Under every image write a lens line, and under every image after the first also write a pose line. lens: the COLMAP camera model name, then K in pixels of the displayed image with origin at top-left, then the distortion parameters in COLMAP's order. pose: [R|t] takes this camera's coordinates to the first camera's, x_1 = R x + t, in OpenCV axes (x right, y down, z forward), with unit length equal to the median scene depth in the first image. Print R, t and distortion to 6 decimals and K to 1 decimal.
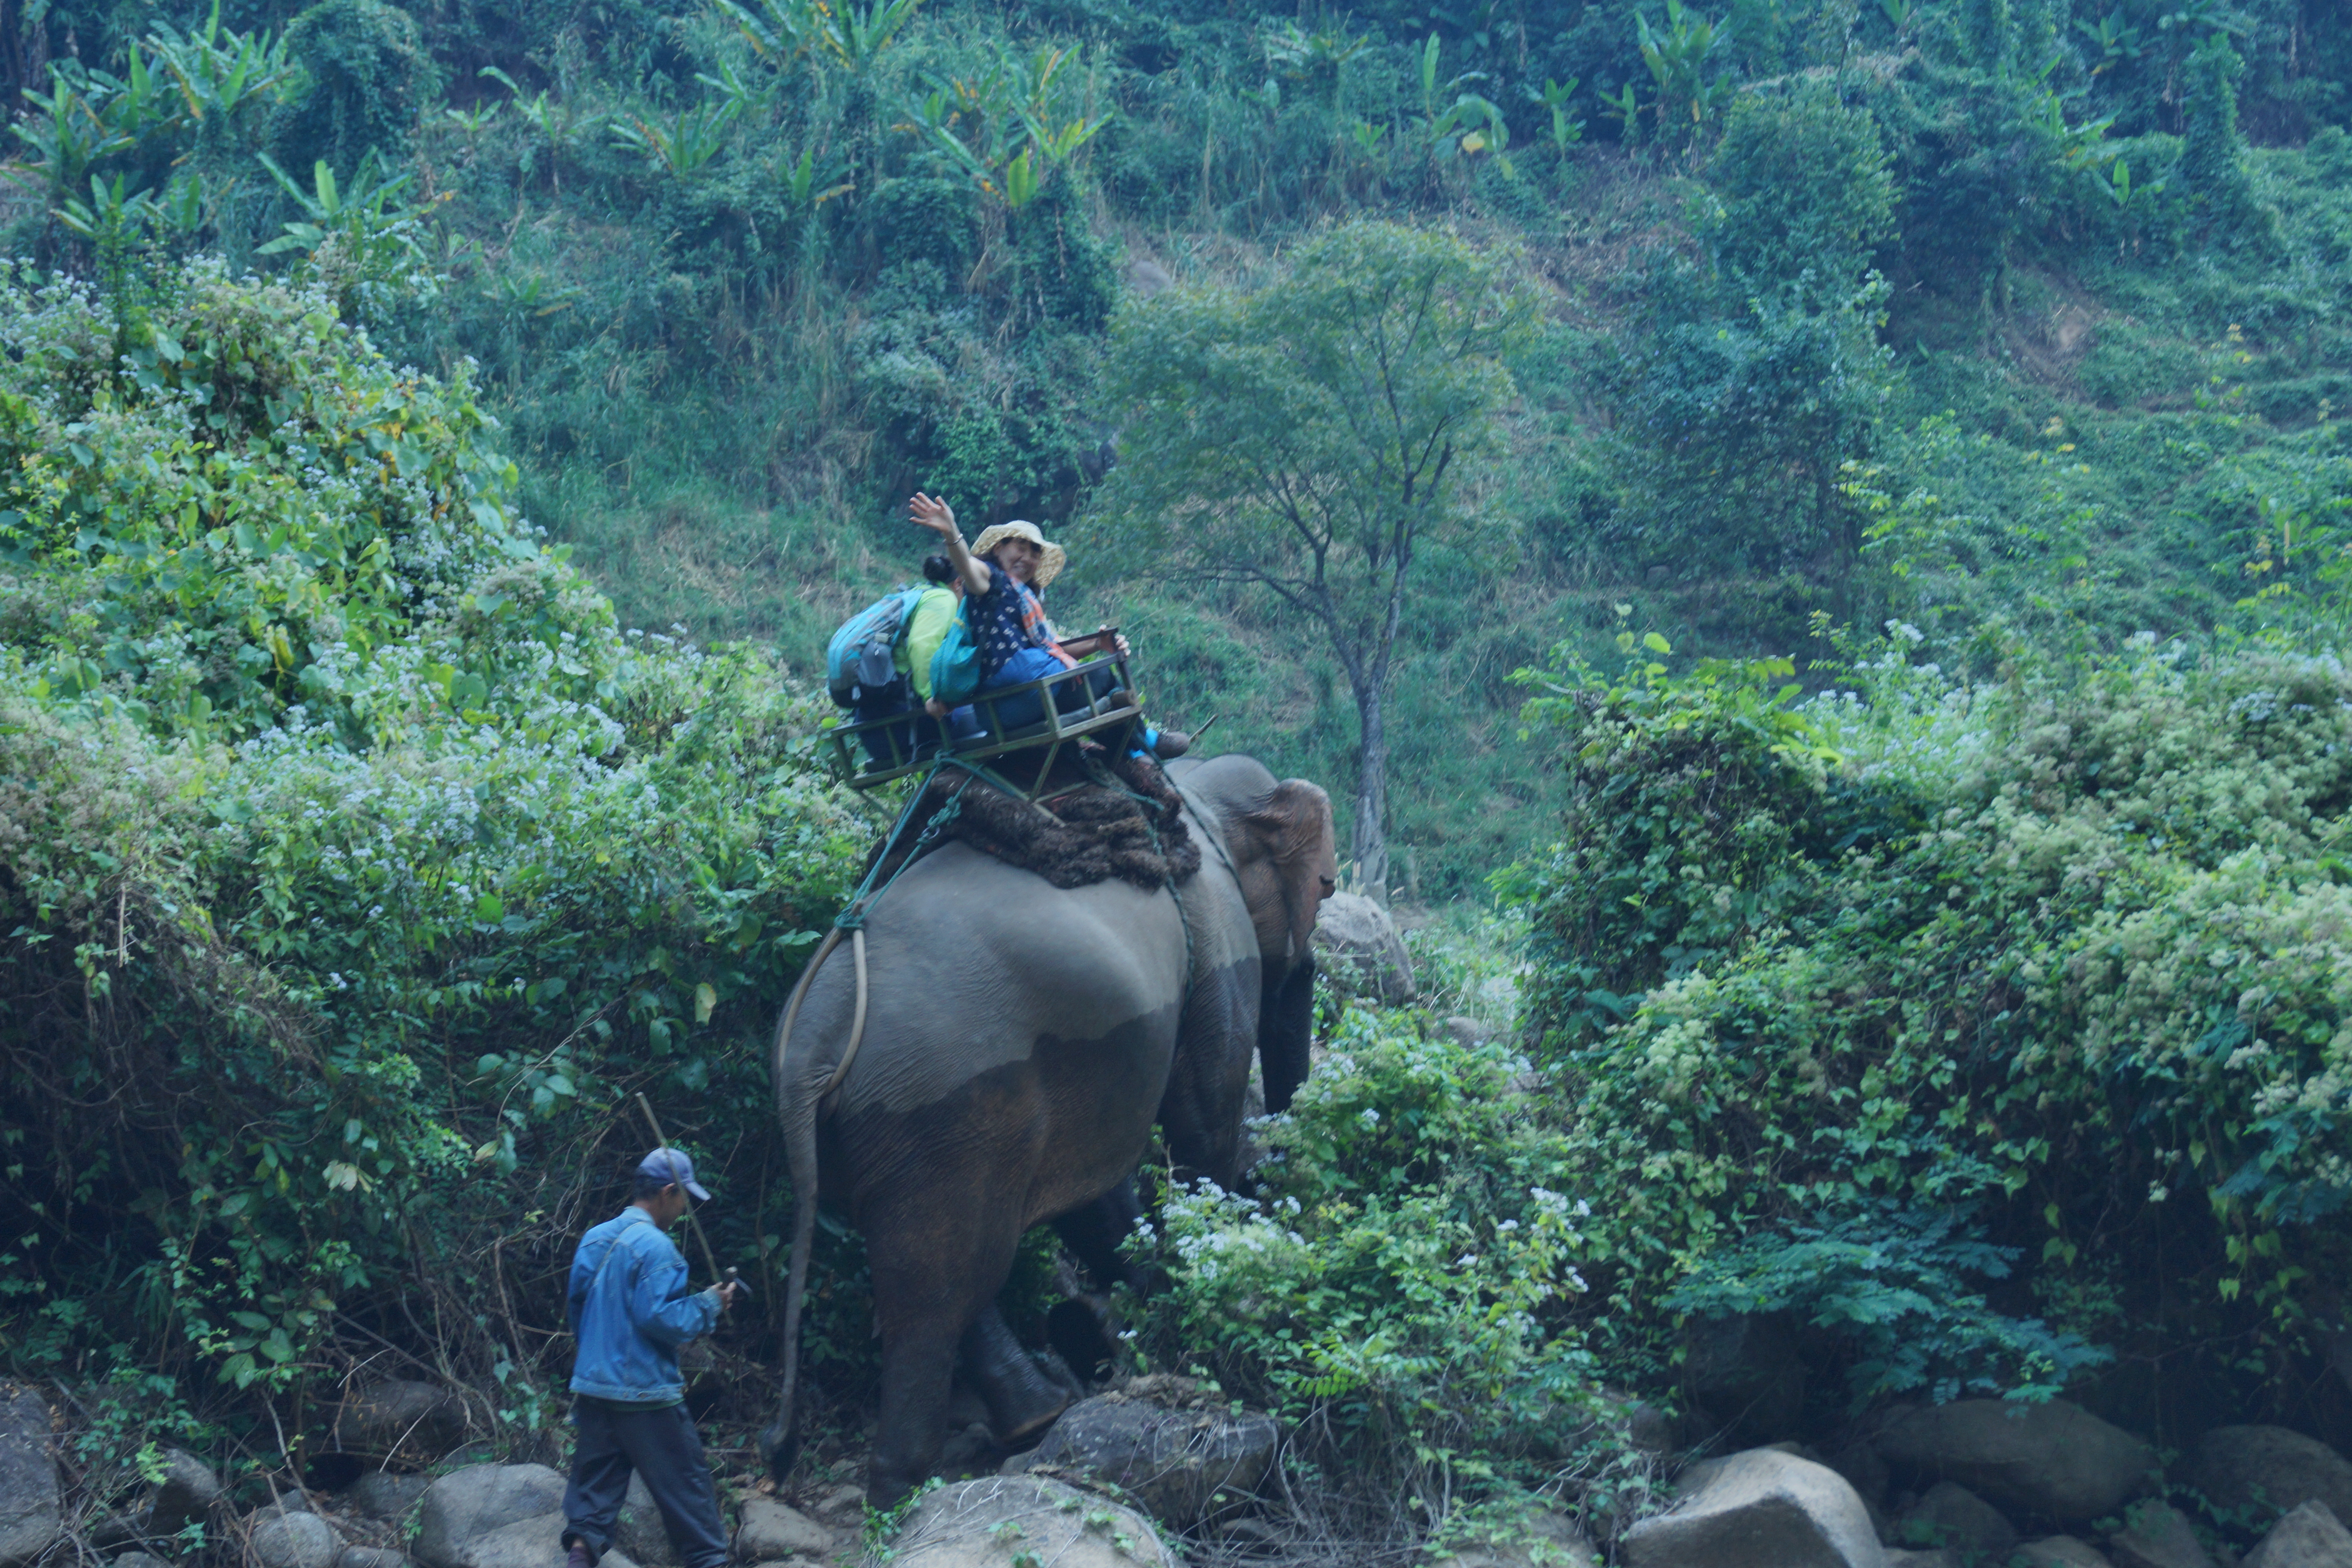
lens RADIAL K [[4627.4, 0, 1176.0], [0, 4627.4, 784.0], [0, 0, 1]] dist [-0.039363, -0.128129]
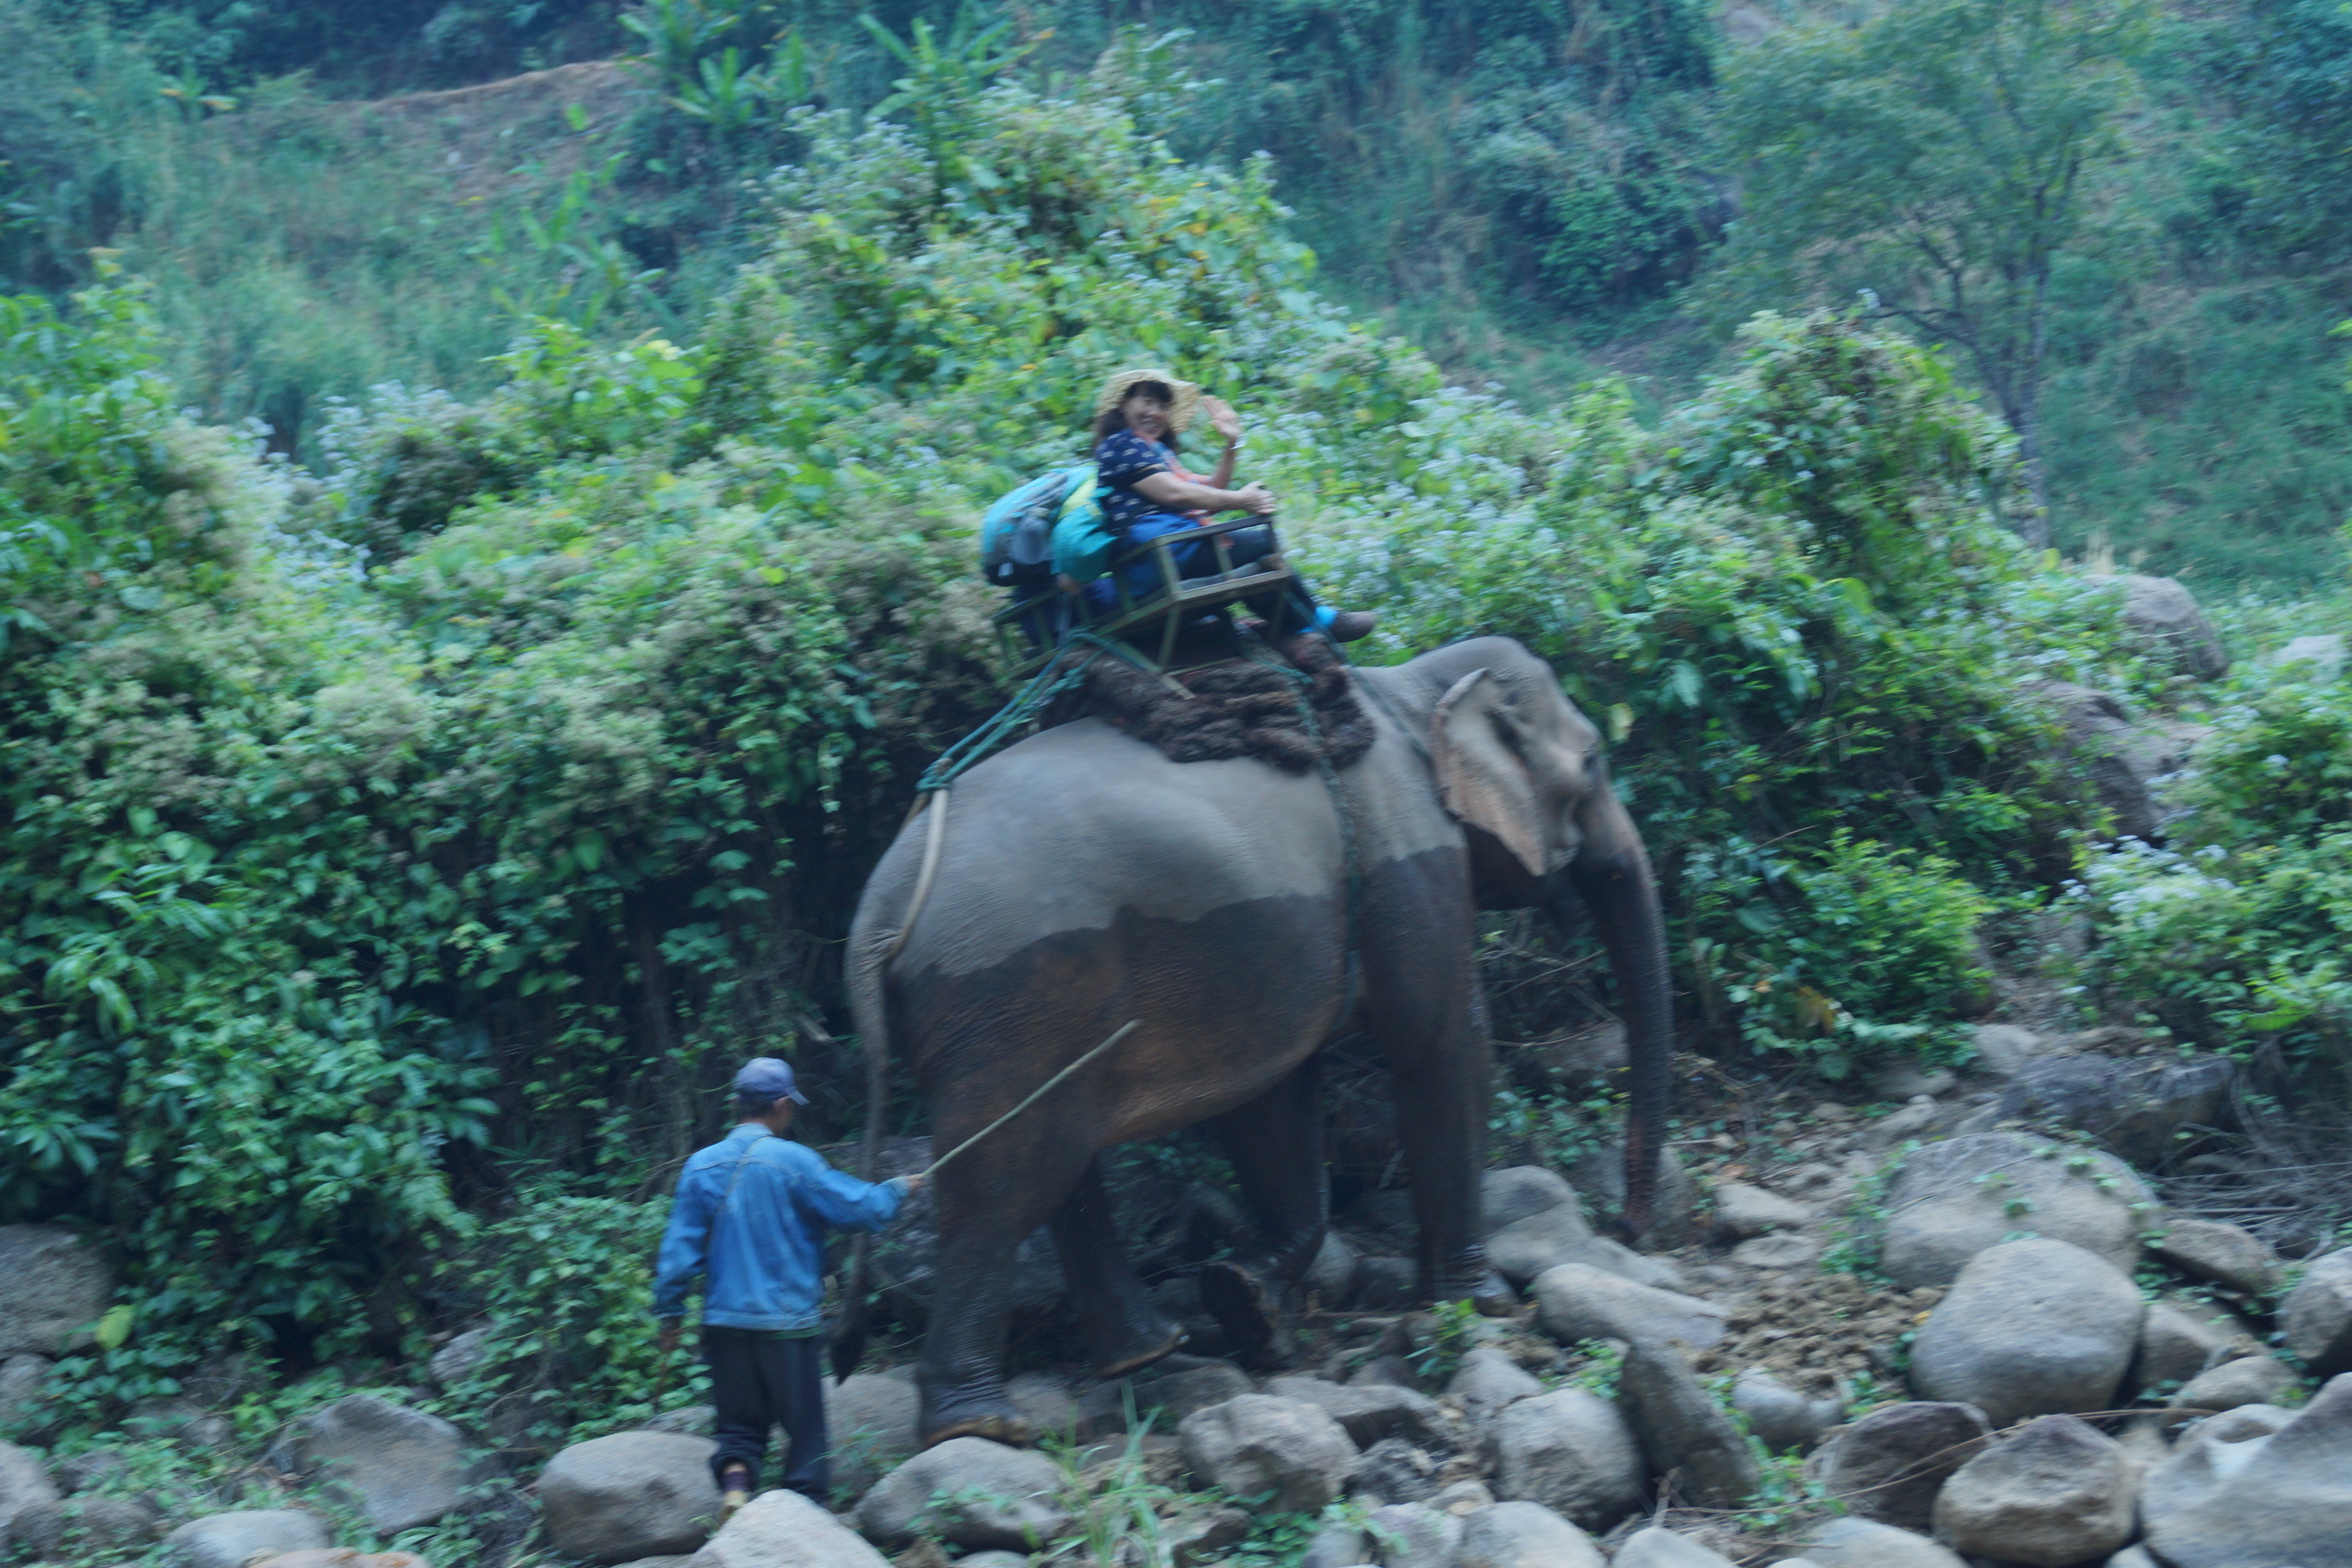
lens RADIAL K [[4606.9, 0, 1176.0], [0, 4606.9, 784.0], [0, 0, 1]] dist [-0.021367, 0.111765]
pose [[0.984044, -0.107030, -0.142131, -0.048941], [0.113484, 0.992810, 0.038085, 0.009001], [0.137032, -0.053607, 0.989115, -0.043472]]
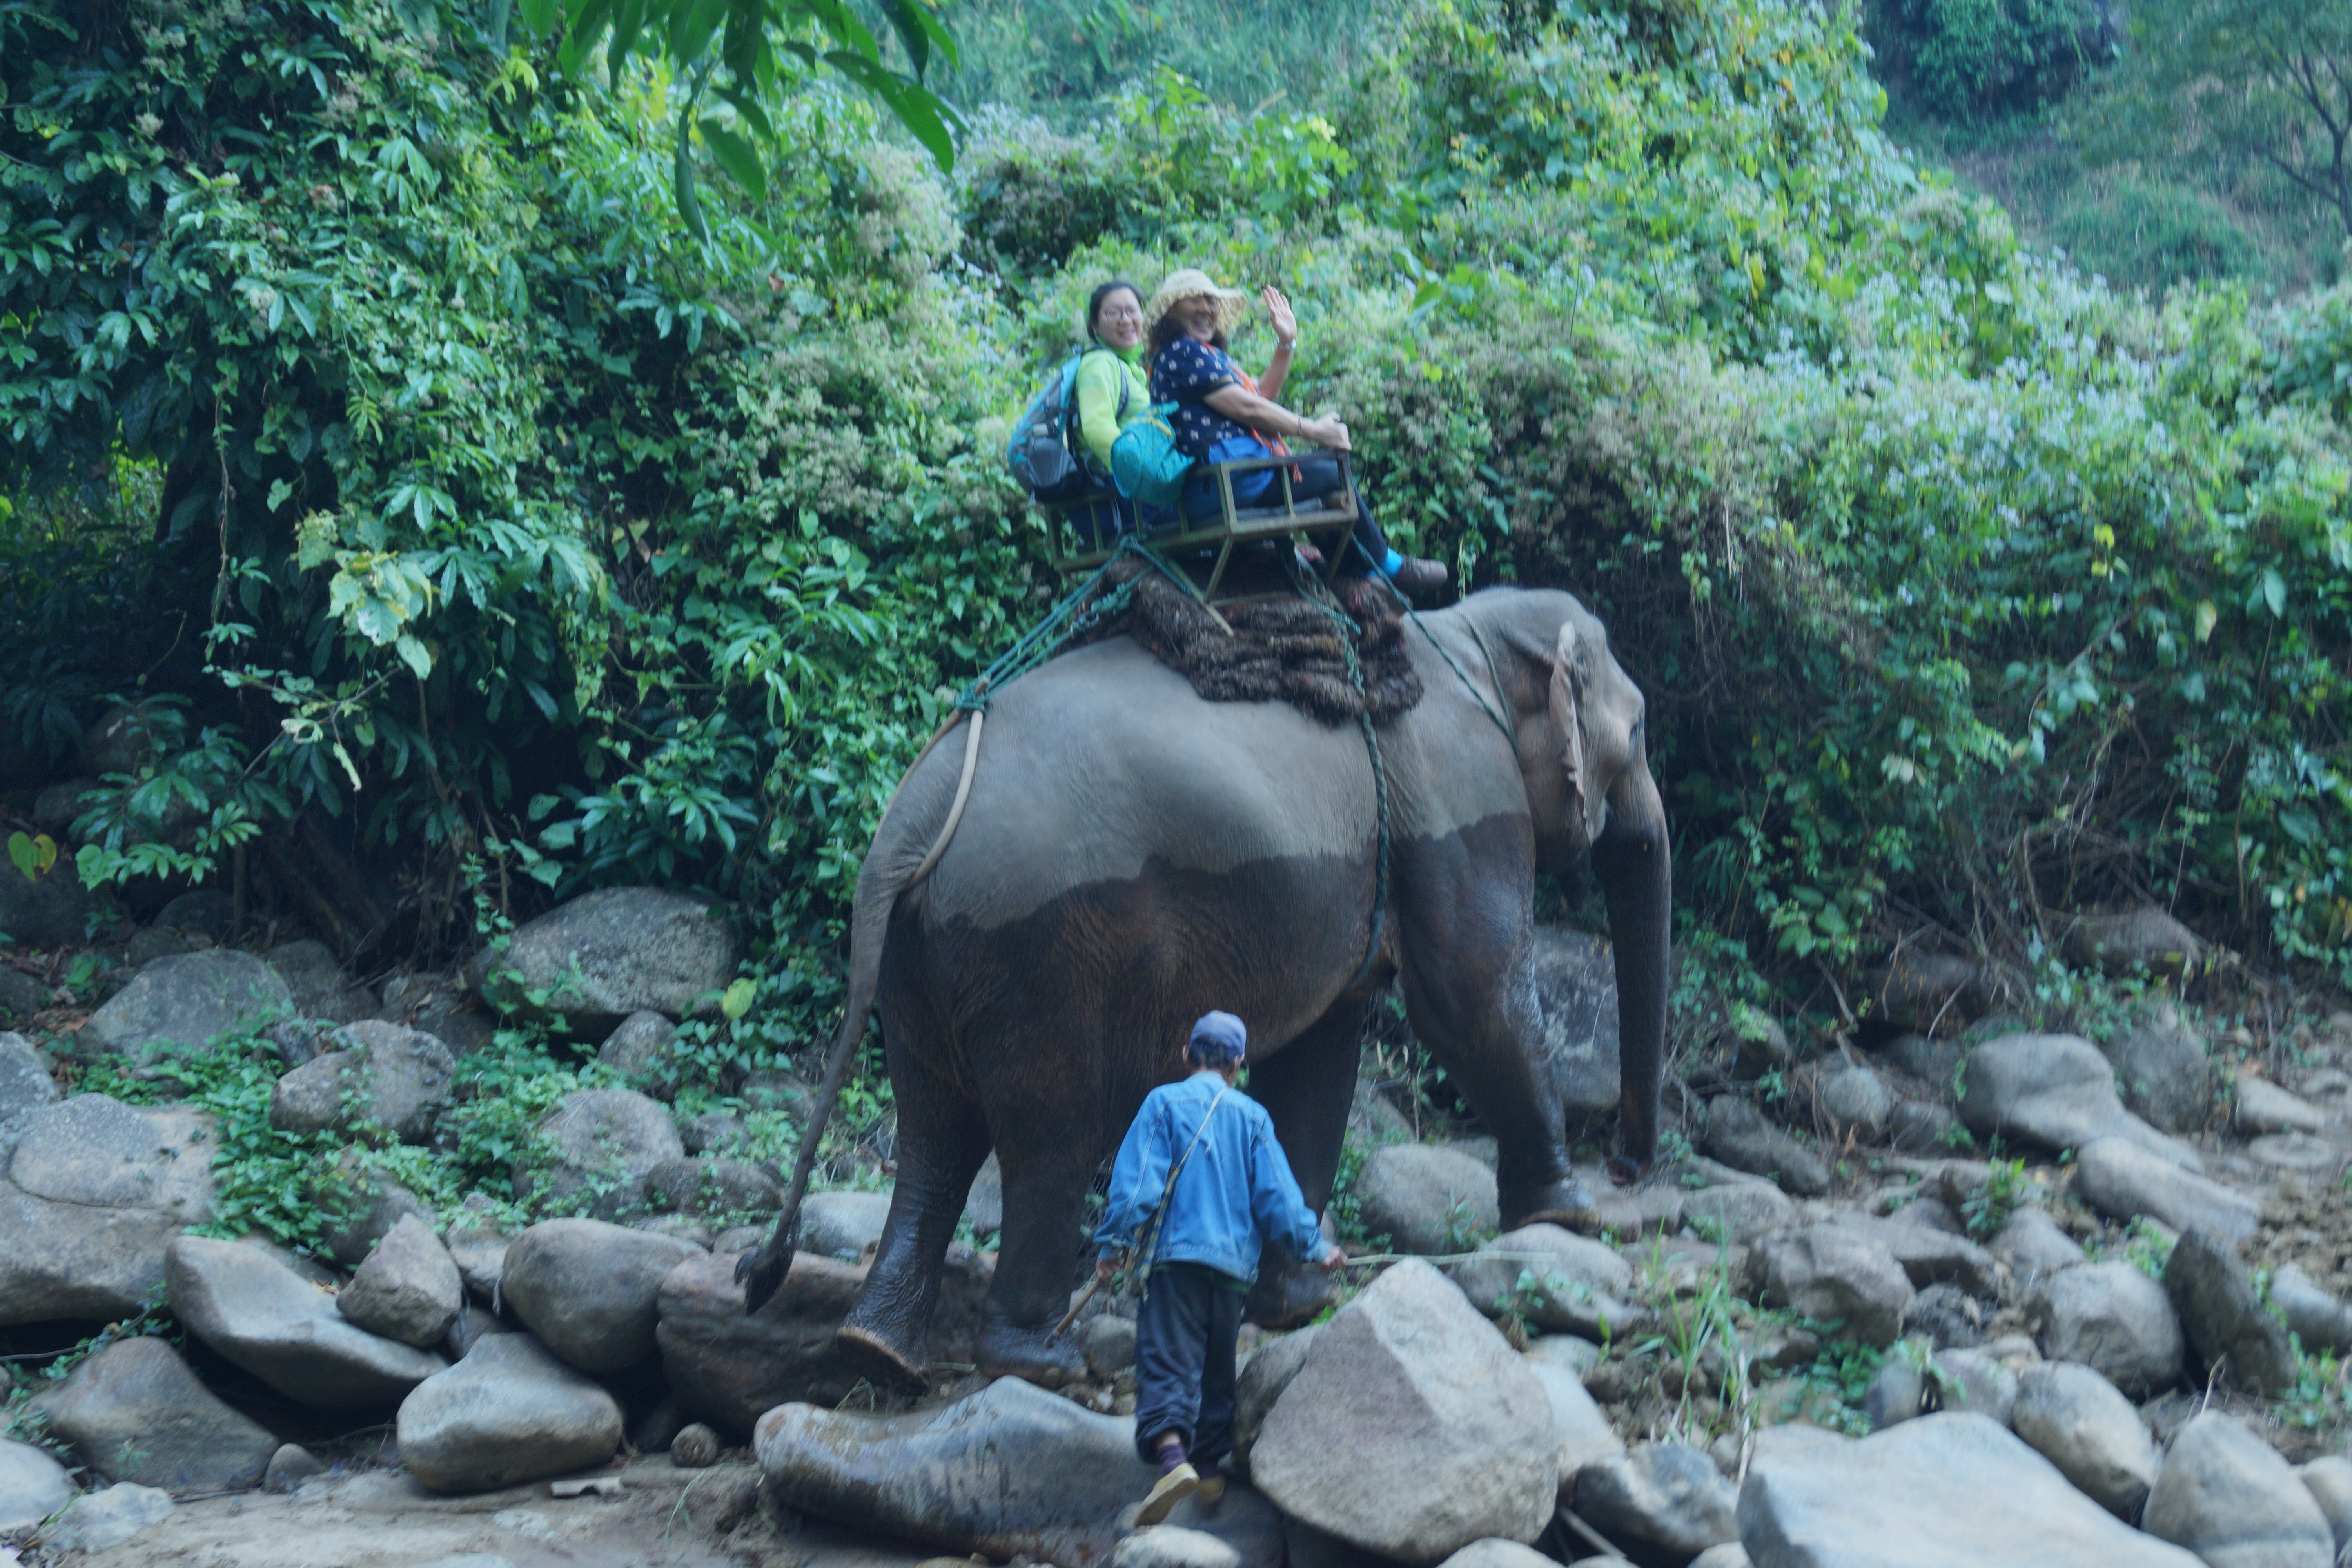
lens RADIAL K [[4603.3, 0, 1176.0], [0, 4603.3, 784.0], [0, 0, 1]] dist [-0.000609, -0.107013]
pose [[0.979112, 0.042436, -0.198846, -0.109636], [-0.023767, 0.995160, 0.095351, -0.010328], [0.201930, -0.088633, 0.975381, -0.090850]]
